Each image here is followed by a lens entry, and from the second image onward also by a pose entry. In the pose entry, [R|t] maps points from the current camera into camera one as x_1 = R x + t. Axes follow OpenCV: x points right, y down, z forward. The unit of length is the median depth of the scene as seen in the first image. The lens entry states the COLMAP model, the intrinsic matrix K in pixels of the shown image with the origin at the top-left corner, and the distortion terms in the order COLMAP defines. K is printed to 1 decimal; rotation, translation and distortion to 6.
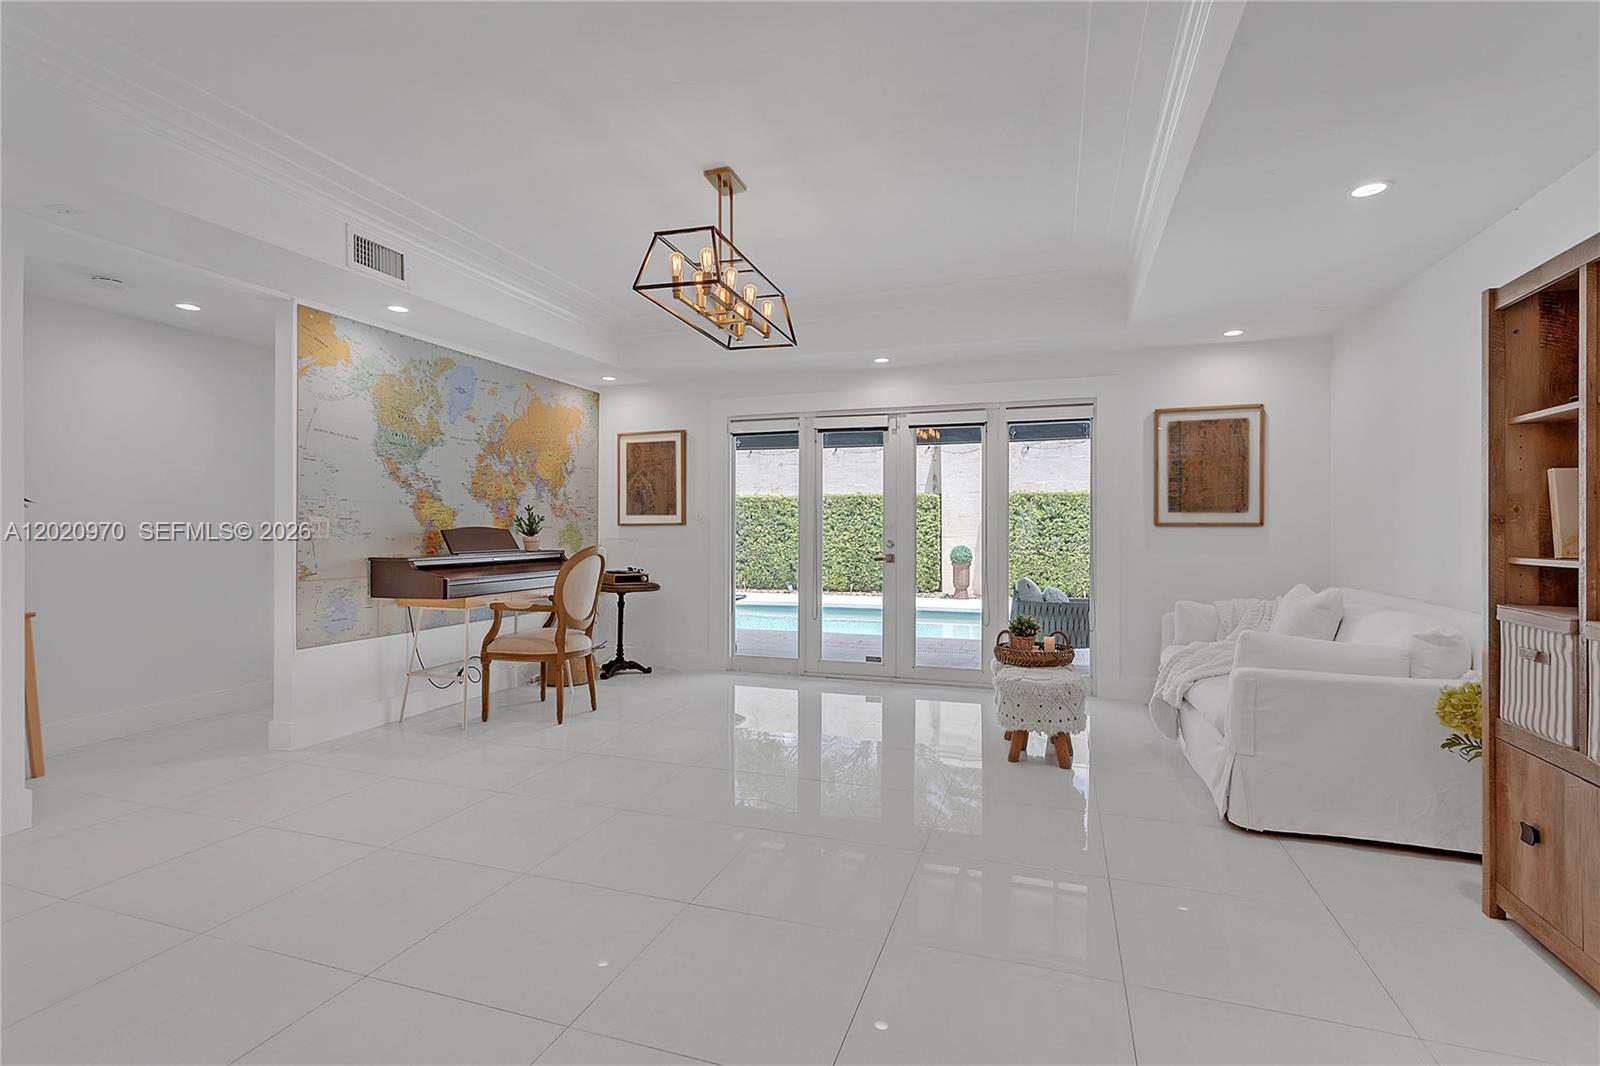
lens RADIAL K [[761.0, 0, 802.5], [0, 761.0, 527.8], [0, 0, 1]] dist [-0.000736, 0.000338]
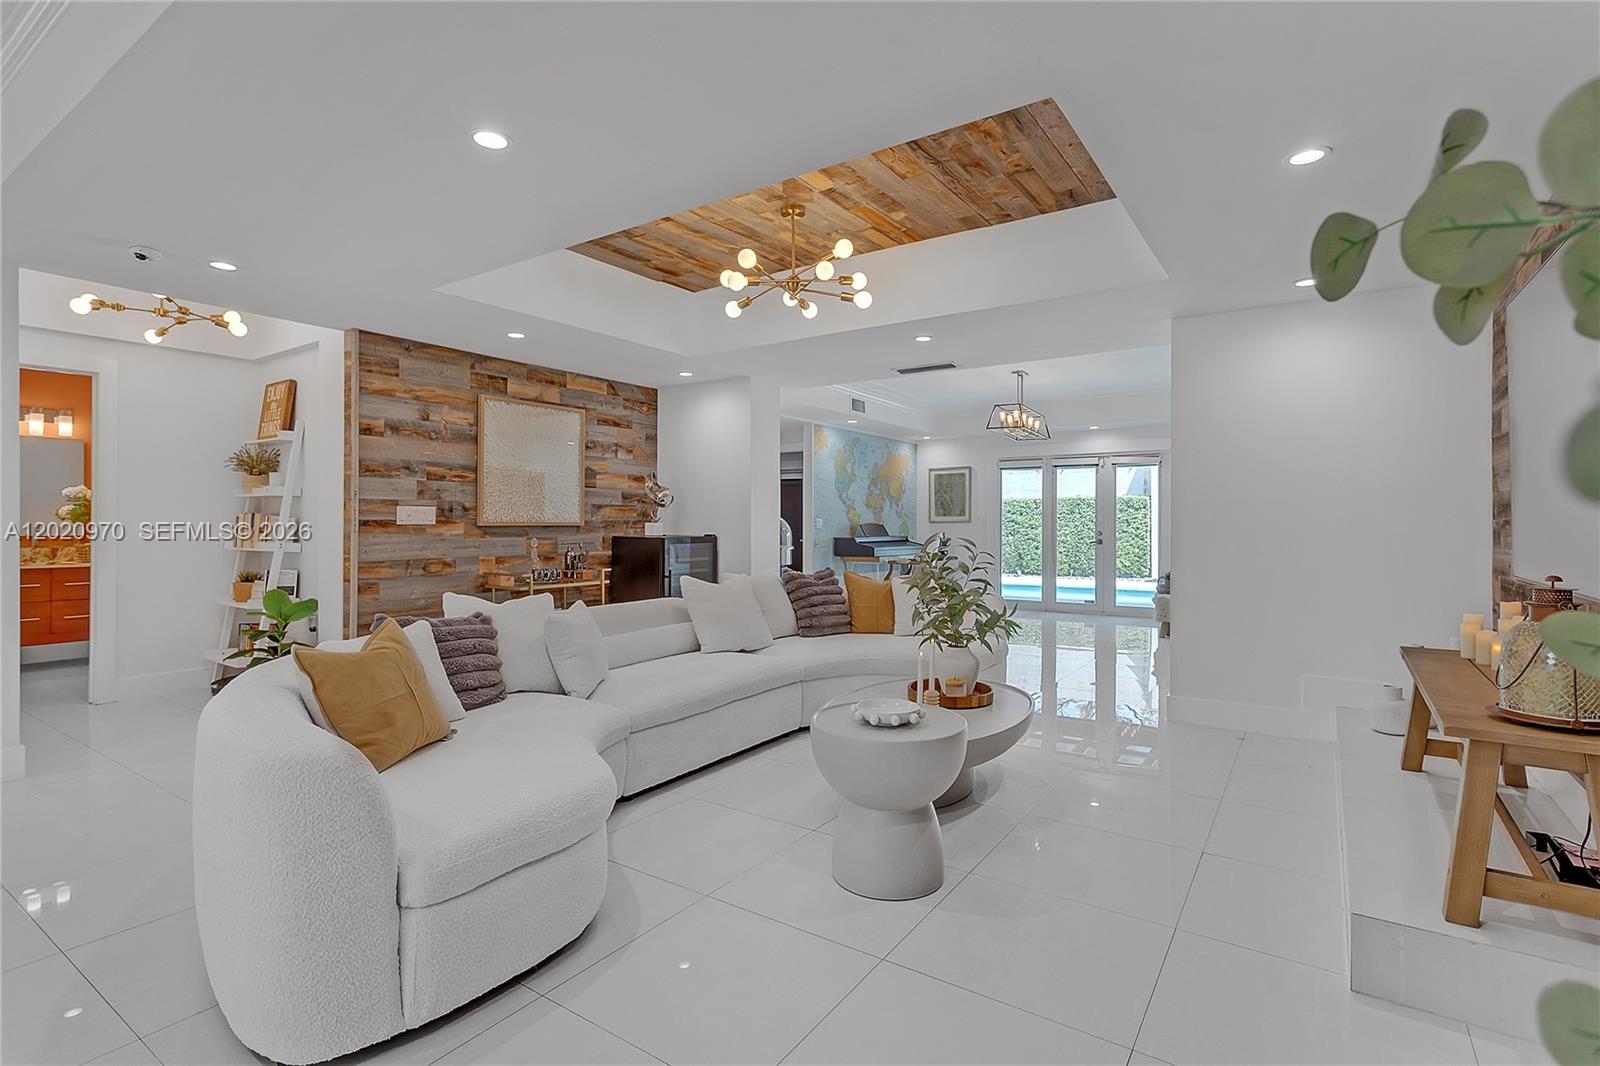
lens RADIAL K [[761.0, 0, 793.4], [0, 761.0, 525.8], [0, 0, 1]] dist [-0.000736, 0.000338]
pose [[0.960704, 0.001859, -0.277569, -0.062534], [-0.001167, 0.999996, 0.002656, 0.000486], [0.277573, -0.002228, 0.960702, -0.724547]]
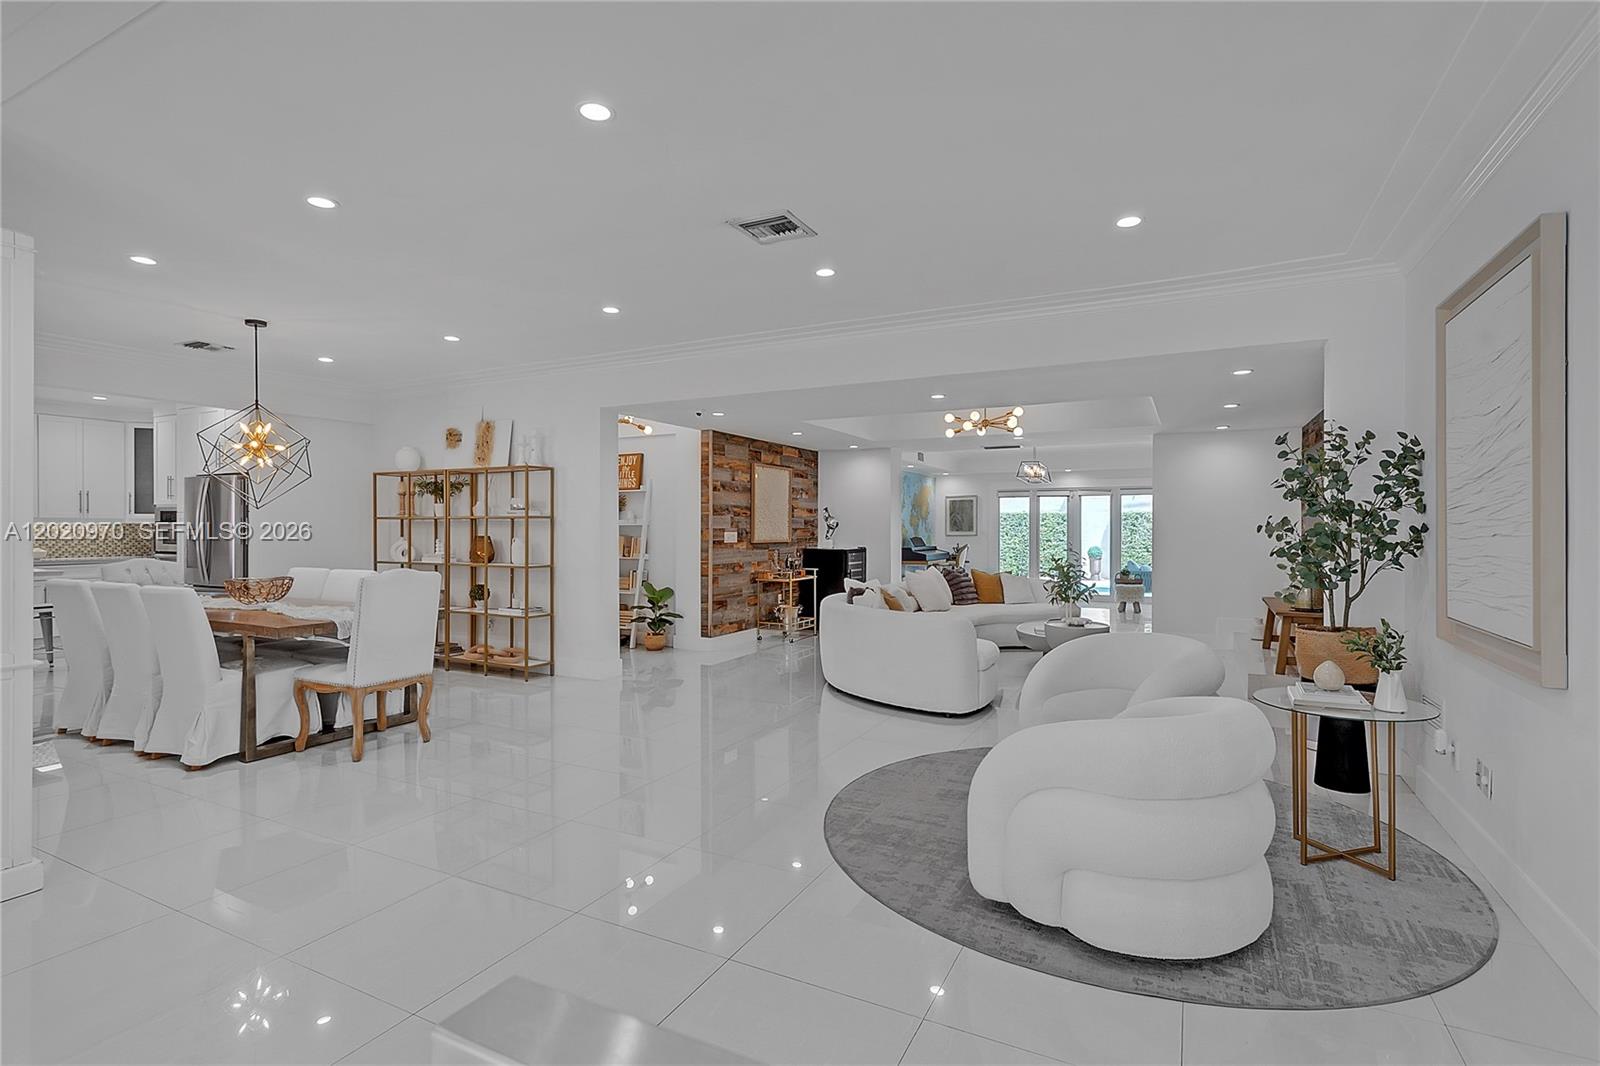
lens RADIAL K [[761.0, 0, 808.0], [0, 761.0, 528.5], [0, 0, 1]] dist [-0.000736, 0.000338]
pose [[0.989800, 0.000317, -0.142464, -0.330136], [-0.000537, 0.999999, -0.001504, -0.020952], [0.142463, 0.001565, 0.989799, -1.361858]]
